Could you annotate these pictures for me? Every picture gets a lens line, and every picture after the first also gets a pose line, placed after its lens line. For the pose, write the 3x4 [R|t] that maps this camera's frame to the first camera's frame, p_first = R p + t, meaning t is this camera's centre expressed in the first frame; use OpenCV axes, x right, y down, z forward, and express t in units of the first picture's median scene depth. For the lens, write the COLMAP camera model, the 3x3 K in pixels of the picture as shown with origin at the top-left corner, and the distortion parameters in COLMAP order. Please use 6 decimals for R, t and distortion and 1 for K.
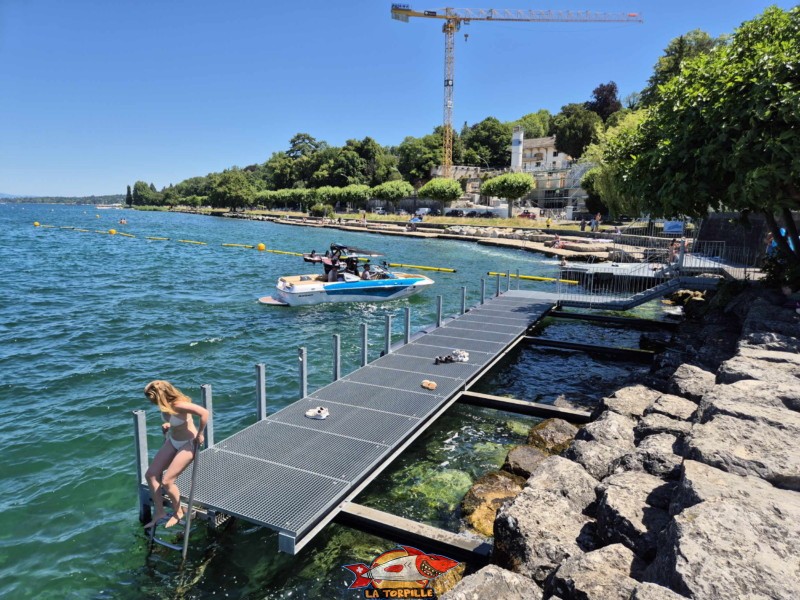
lens RADIAL K [[541.0, 0, 400.0], [0, 541.0, 300.0], [0, 0, 1]] dist [0.098799, -0.083915]
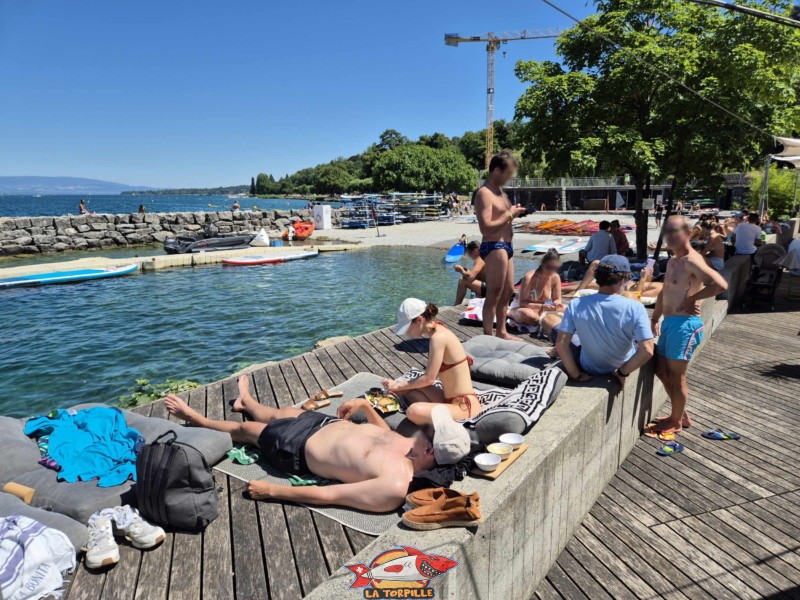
lens RADIAL K [[541.0, 0, 400.0], [0, 541.0, 300.0], [0, 0, 1]] dist [0.098799, -0.083915]
pose [[0.982053, 0.015055, -0.188003, 0.071037], [-0.009771, 0.999532, 0.029001, 0.030497], [0.188351, -0.026643, 0.981740, -0.168005]]
